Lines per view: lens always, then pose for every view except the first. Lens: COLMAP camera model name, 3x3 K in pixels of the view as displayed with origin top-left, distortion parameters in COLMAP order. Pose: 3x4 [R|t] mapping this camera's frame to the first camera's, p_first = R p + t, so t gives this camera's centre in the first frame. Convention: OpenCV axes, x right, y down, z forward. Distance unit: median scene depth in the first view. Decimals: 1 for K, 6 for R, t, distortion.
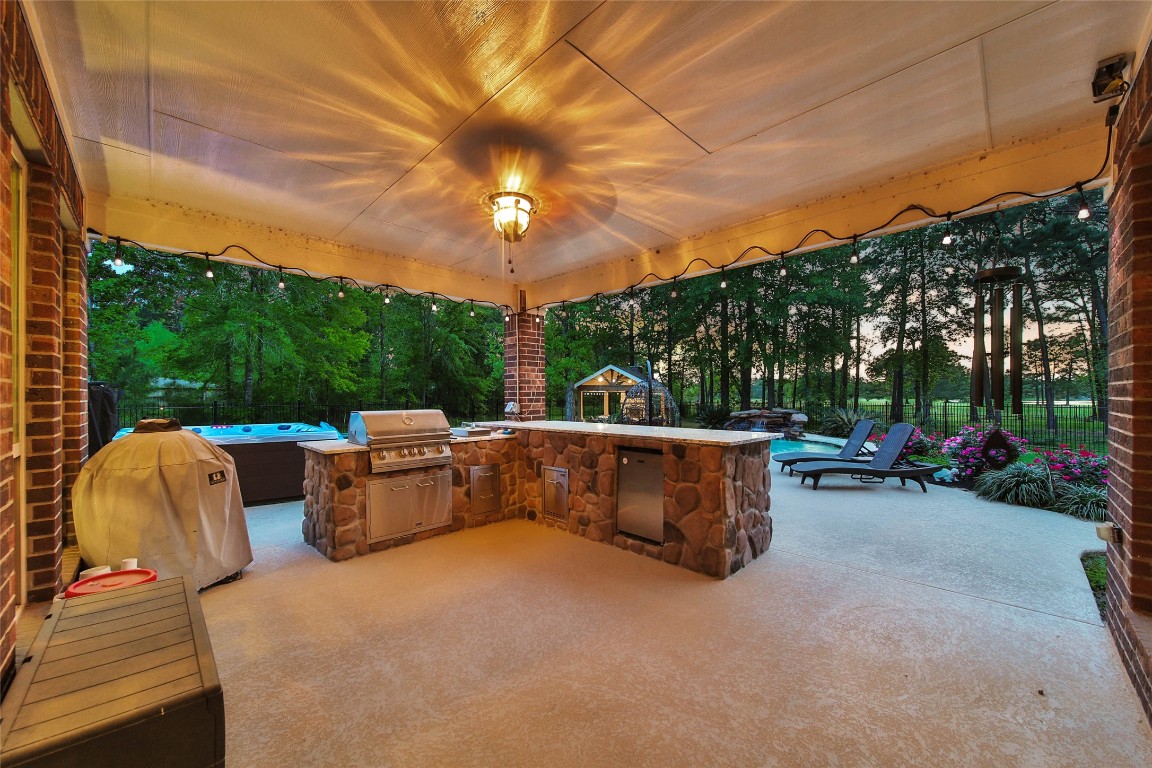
lens RADIAL K [[442.5, 0, 570.5], [0, 442.5, 395.9], [0, 0, 1]] dist [-0.000022, -0.000011]
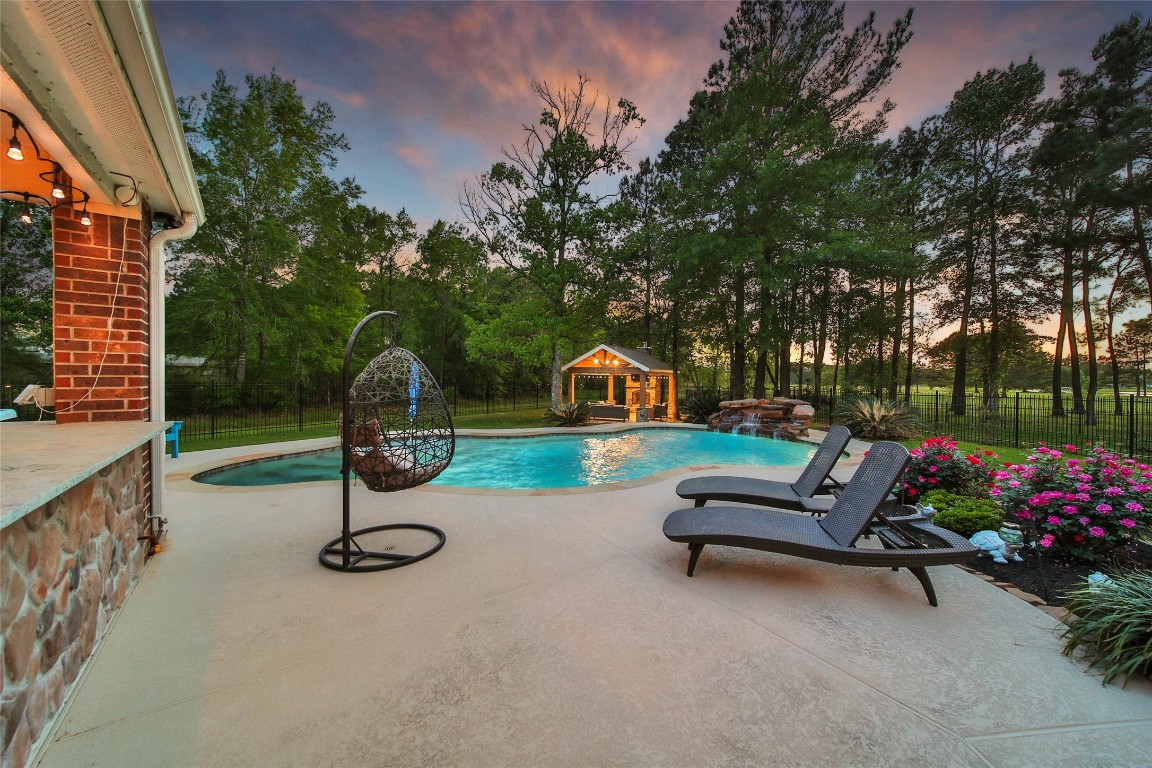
lens RADIAL K [[421.4, 0, 576.0], [0, 421.4, 384.0], [0, 0, 1]] dist [-0.000631, 0.000007]
pose [[0.993523, 0.014808, -0.112659, 0.112445], [-0.013515, 0.999834, 0.012231, -0.000212], [0.112821, -0.010629, 0.993558, 0.124811]]
